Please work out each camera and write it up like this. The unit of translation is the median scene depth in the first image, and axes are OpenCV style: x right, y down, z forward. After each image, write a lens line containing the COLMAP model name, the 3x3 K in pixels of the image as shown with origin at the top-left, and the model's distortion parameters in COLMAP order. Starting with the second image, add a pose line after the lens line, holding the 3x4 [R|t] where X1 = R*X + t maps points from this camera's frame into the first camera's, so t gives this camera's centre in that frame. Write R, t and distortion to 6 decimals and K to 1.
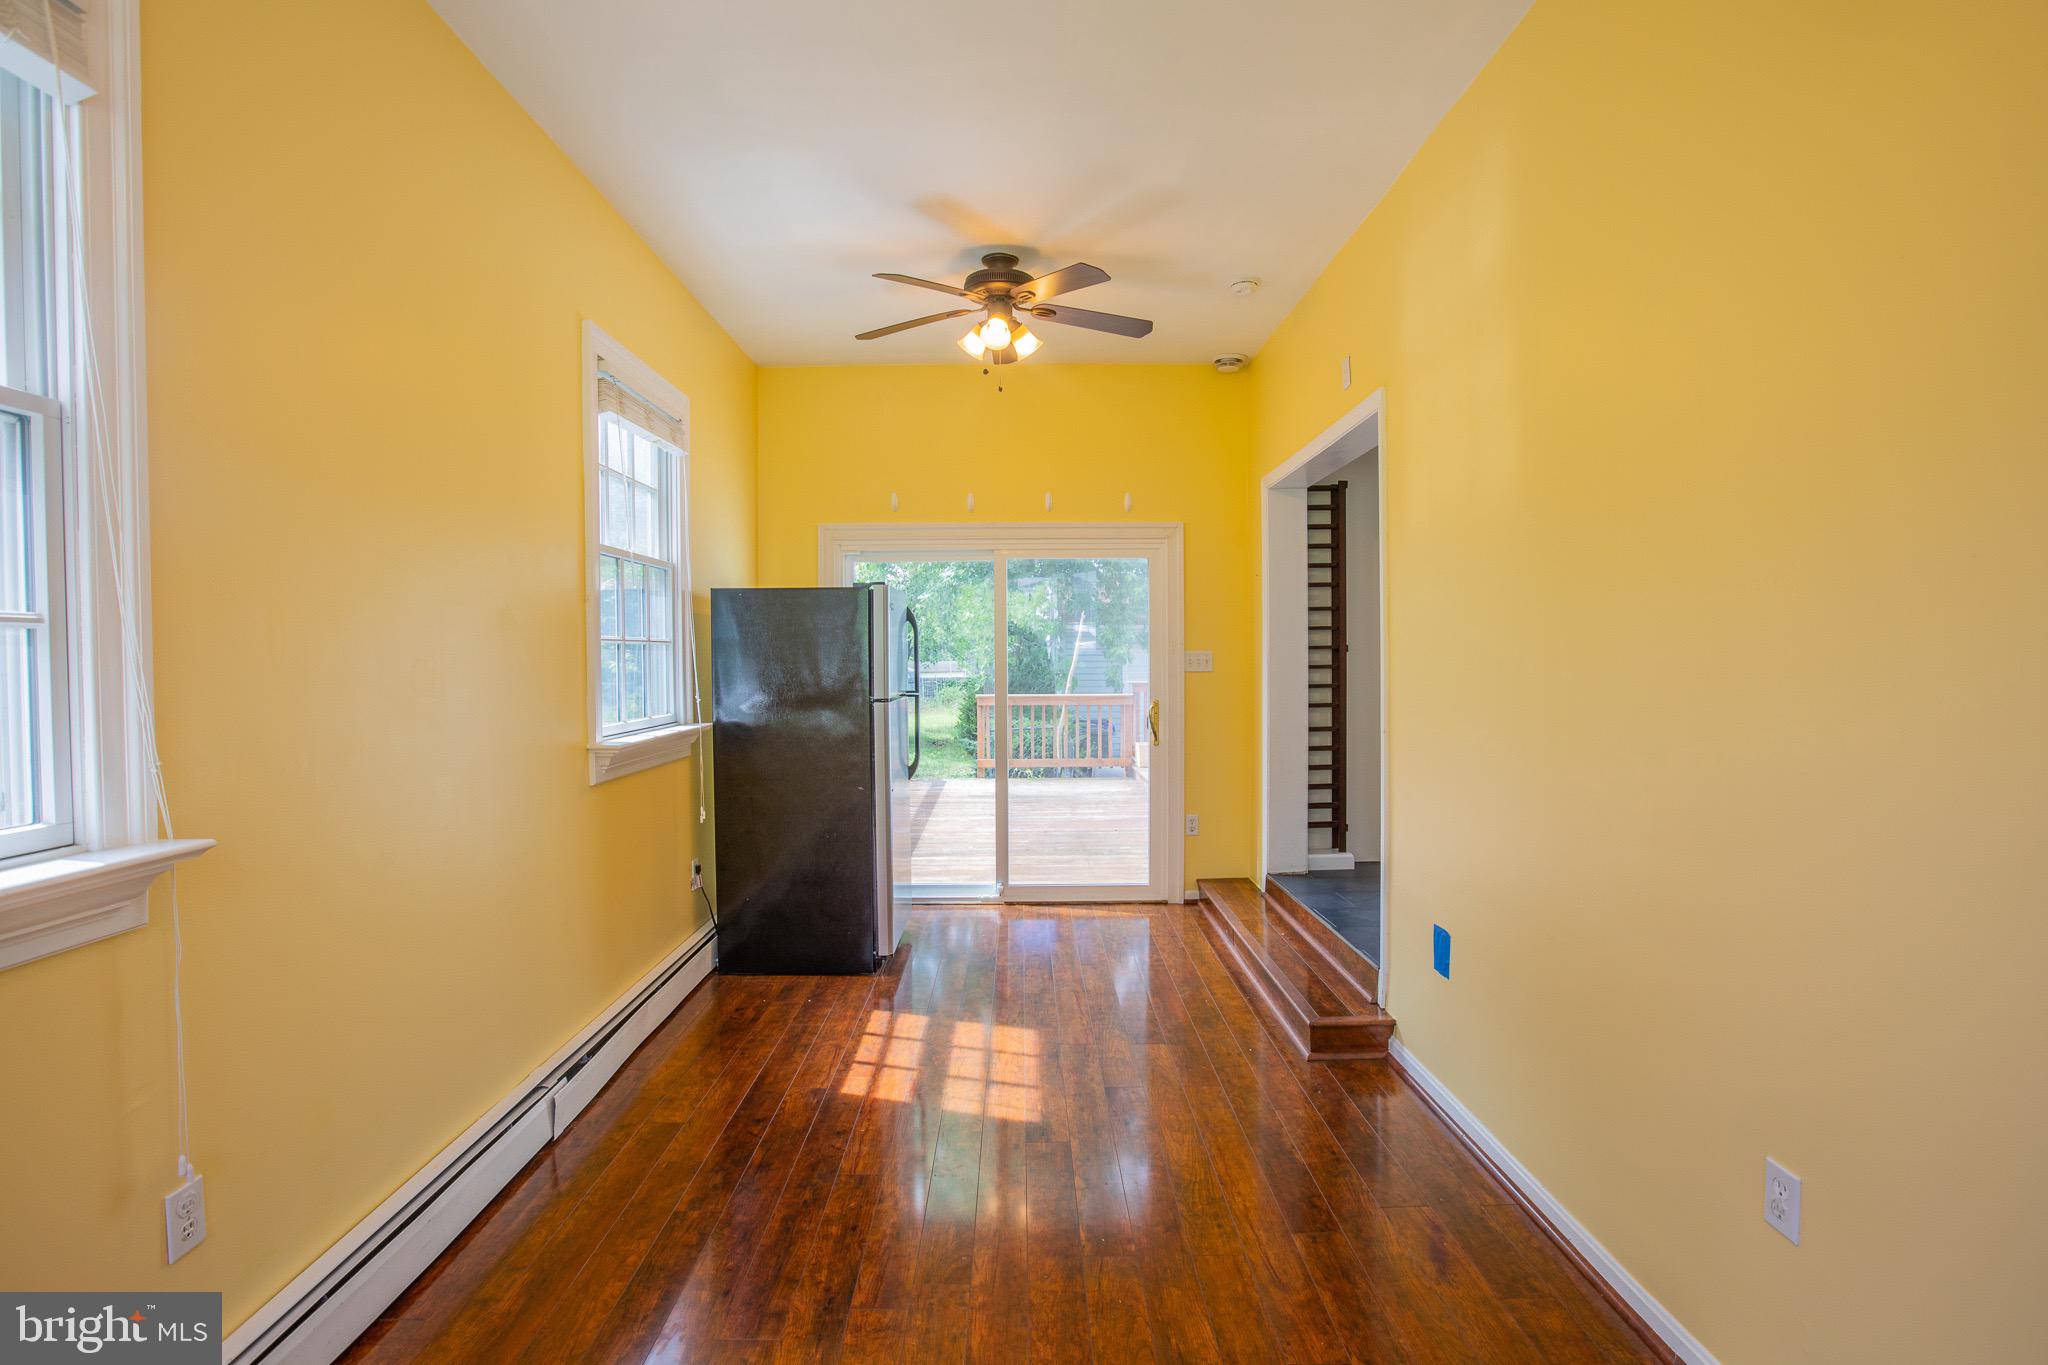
lens RADIAL K [[950.7, 0, 1020.9], [0, 950.7, 673.6], [0, 0, 1]] dist [-0.048486, 0.020768]
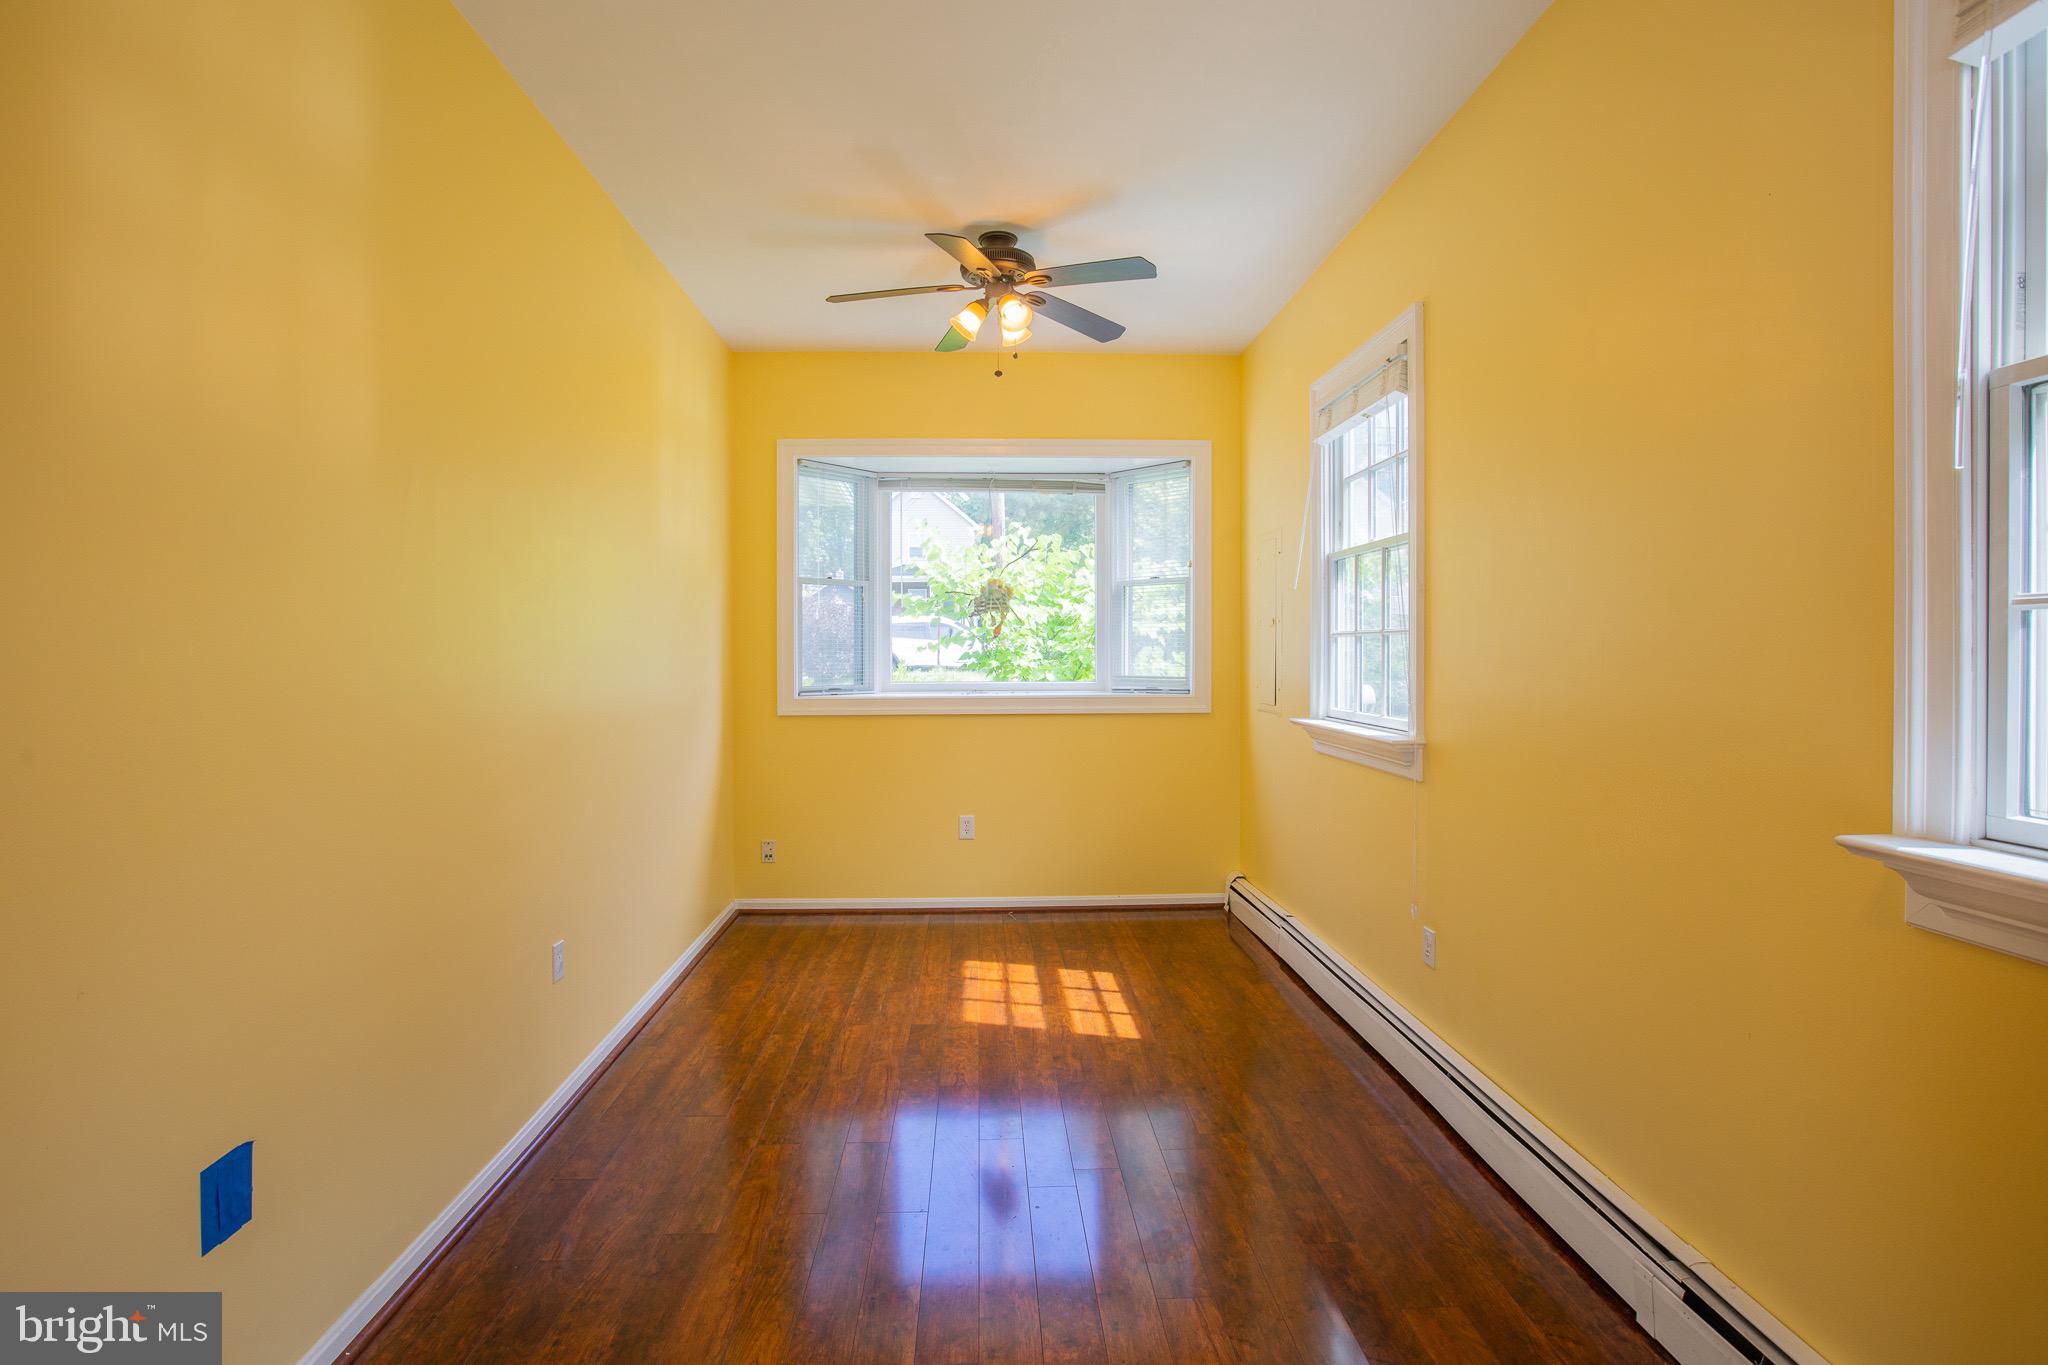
lens RADIAL K [[950.7, 0, 1020.9], [0, 950.7, 673.6], [0, 0, 1]] dist [-0.048486, 0.020768]
pose [[-0.998567, 0.021666, -0.048937, -0.003369], [0.018989, 0.998333, 0.054503, -0.053954], [0.050036, 0.053495, -0.997314, 2.026011]]
